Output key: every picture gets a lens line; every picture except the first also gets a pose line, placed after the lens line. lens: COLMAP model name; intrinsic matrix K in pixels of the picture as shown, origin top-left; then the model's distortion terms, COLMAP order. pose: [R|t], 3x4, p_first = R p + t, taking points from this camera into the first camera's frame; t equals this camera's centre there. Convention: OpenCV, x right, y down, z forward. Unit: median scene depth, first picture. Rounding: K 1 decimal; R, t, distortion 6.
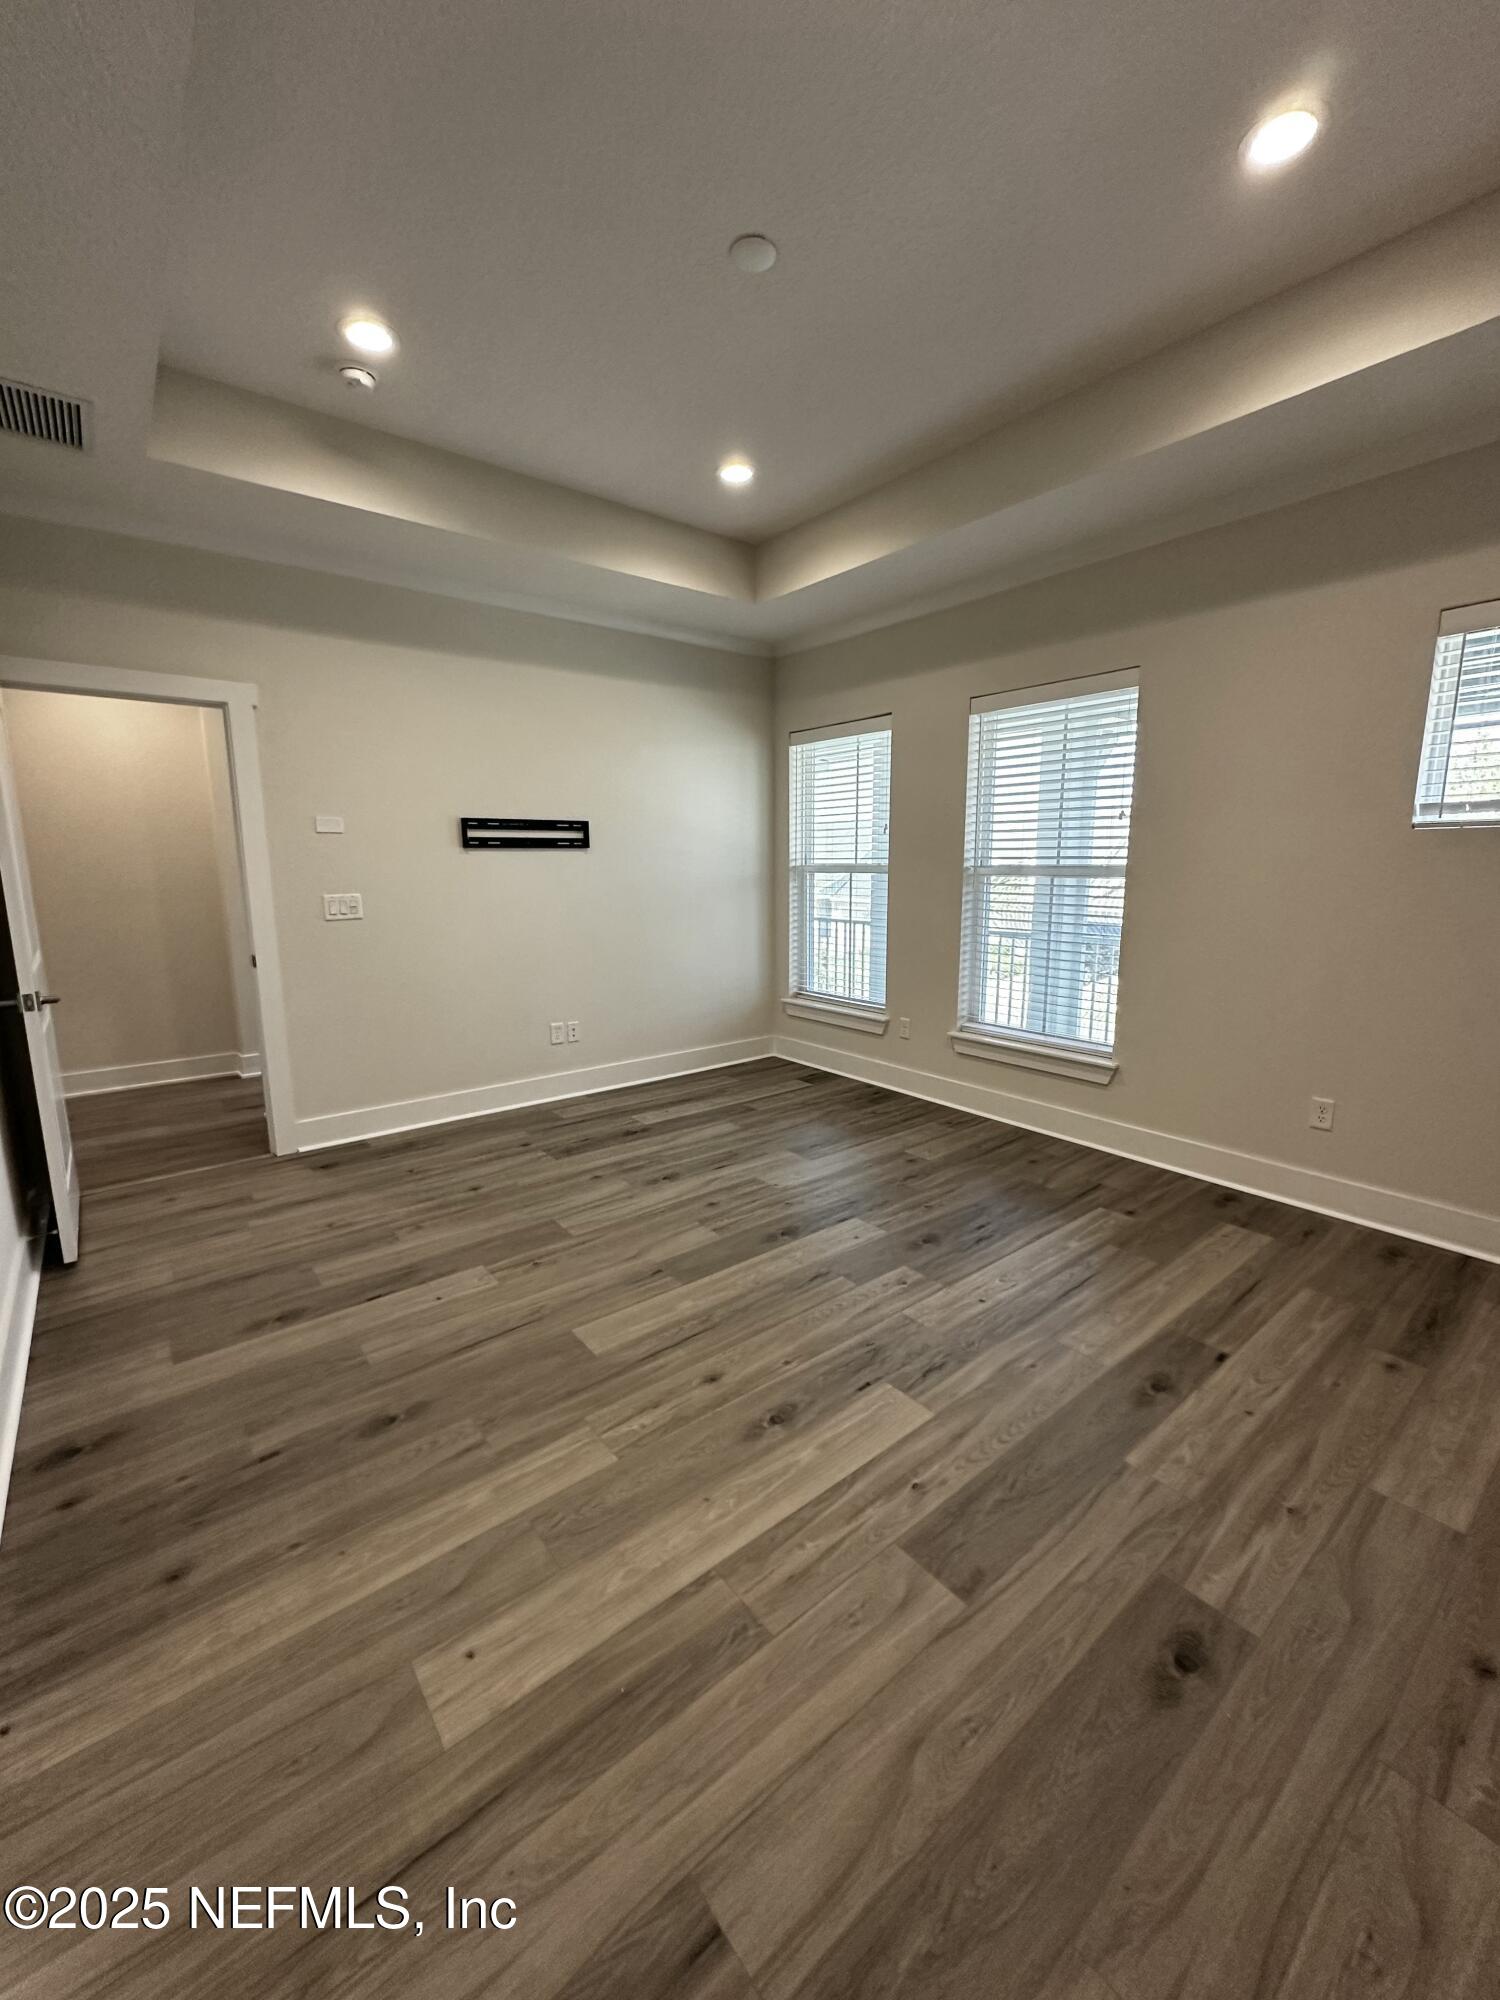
lens RADIAL K [[793.1, 0, 753.1], [0, 793.1, 995.5], [0, 0, 1]] dist [-0.005009, 0.000080]
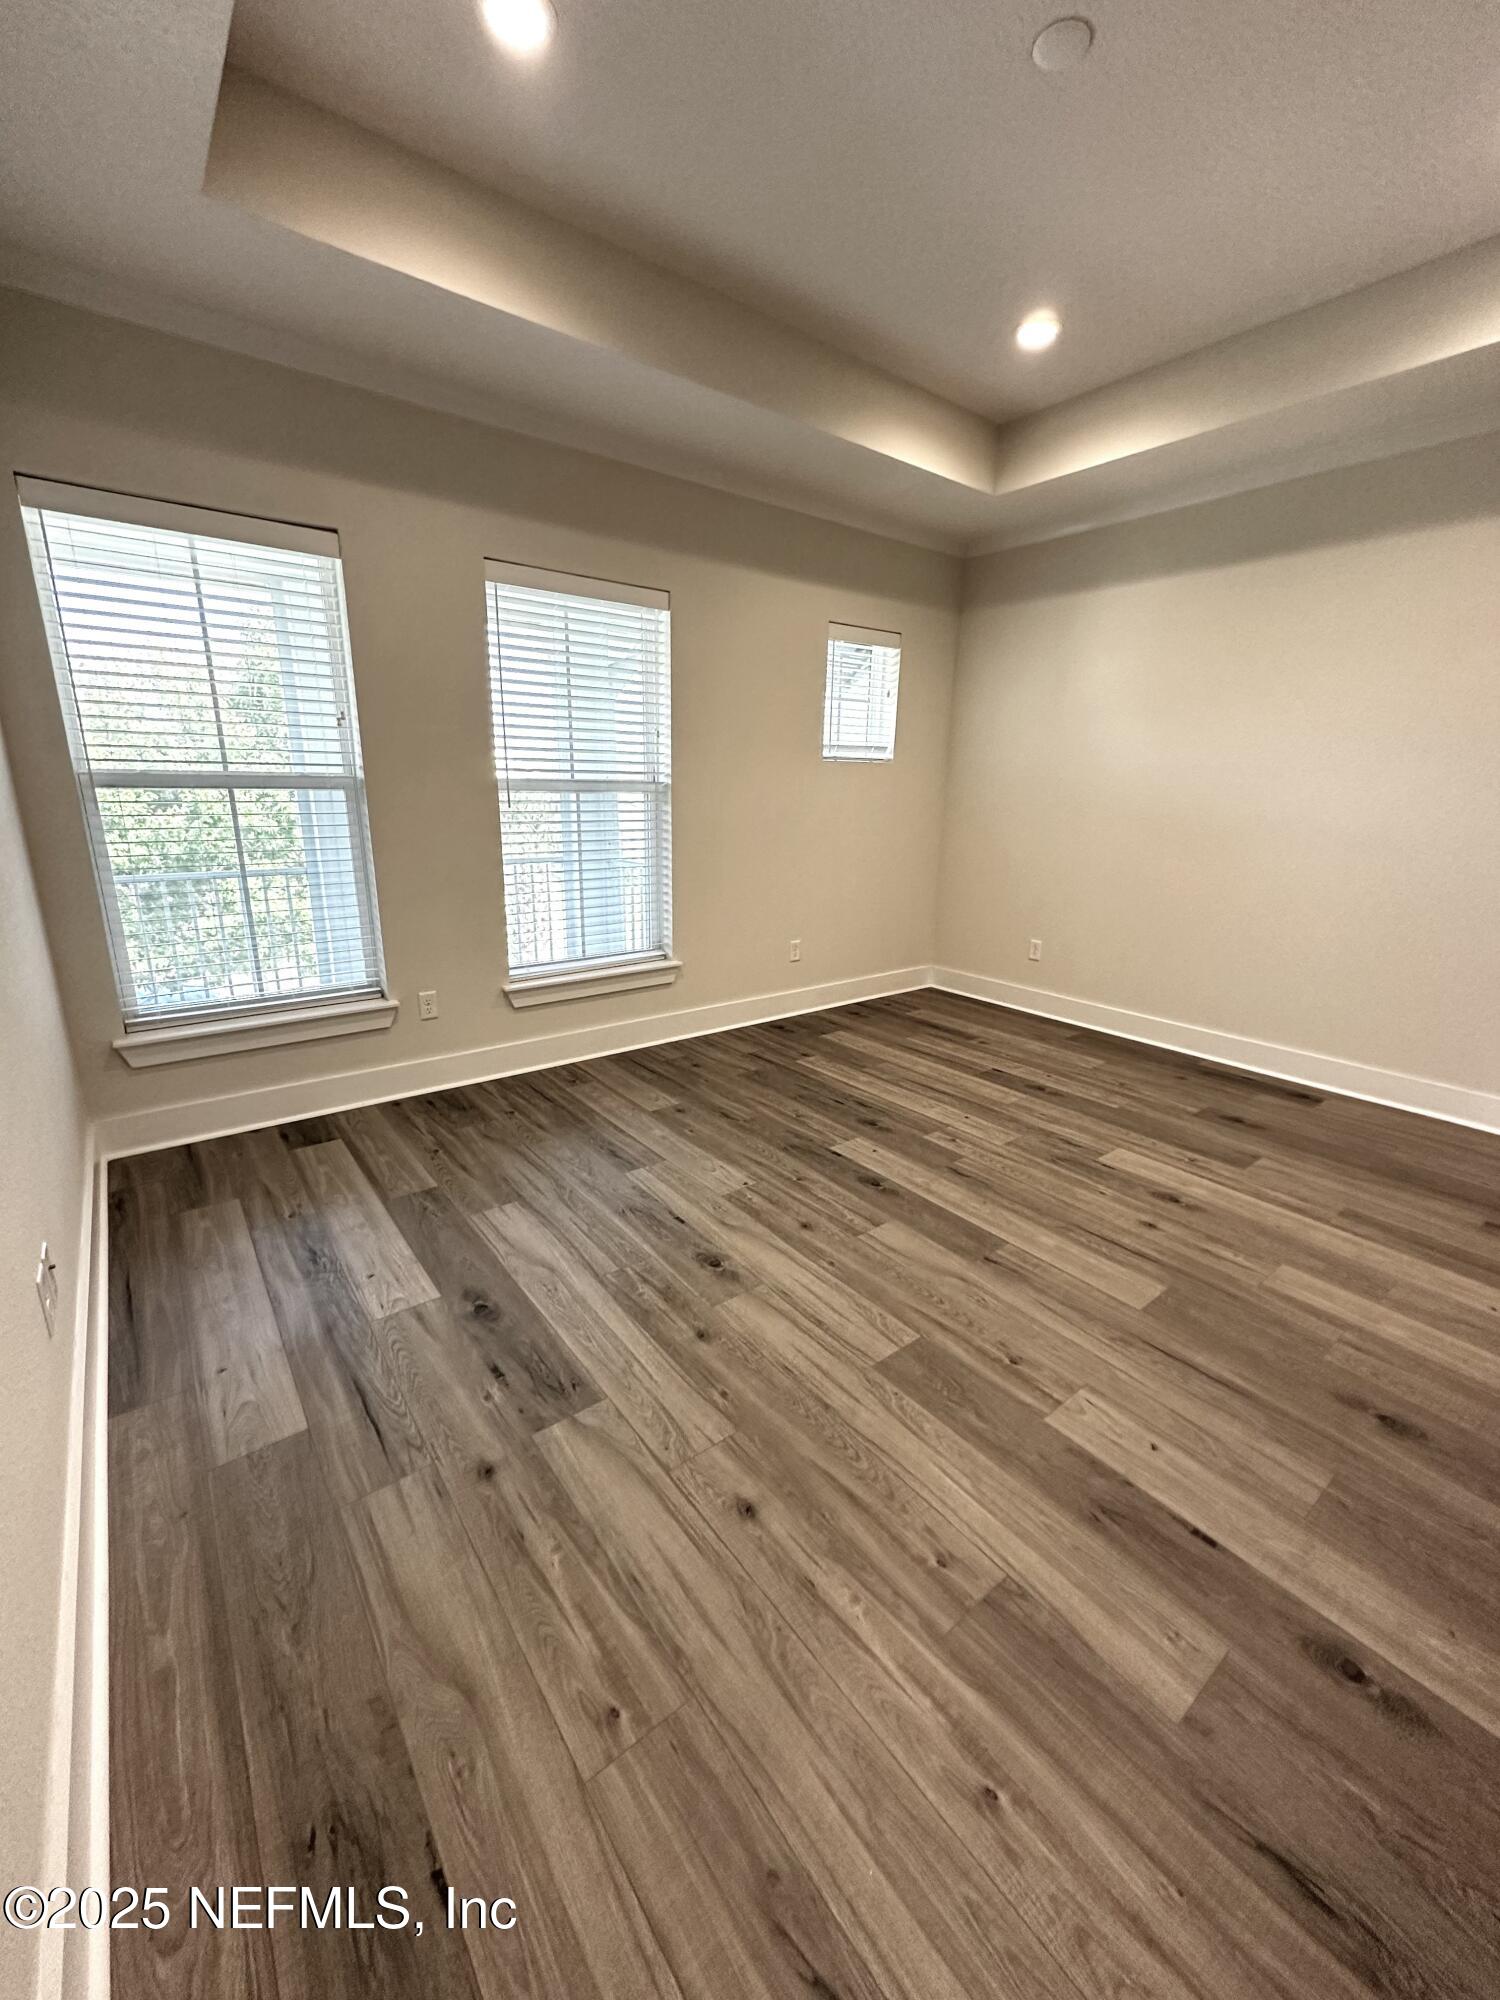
lens RADIAL K [[793.1, 0, 753.1], [0, 793.1, 995.5], [0, 0, 1]] dist [-0.005009, 0.000080]
pose [[0.023200, -0.255231, 0.966602, -0.757537], [0.151648, 0.956572, 0.248943, -0.155248], [-0.988162, 0.140808, 0.060898, 0.988626]]
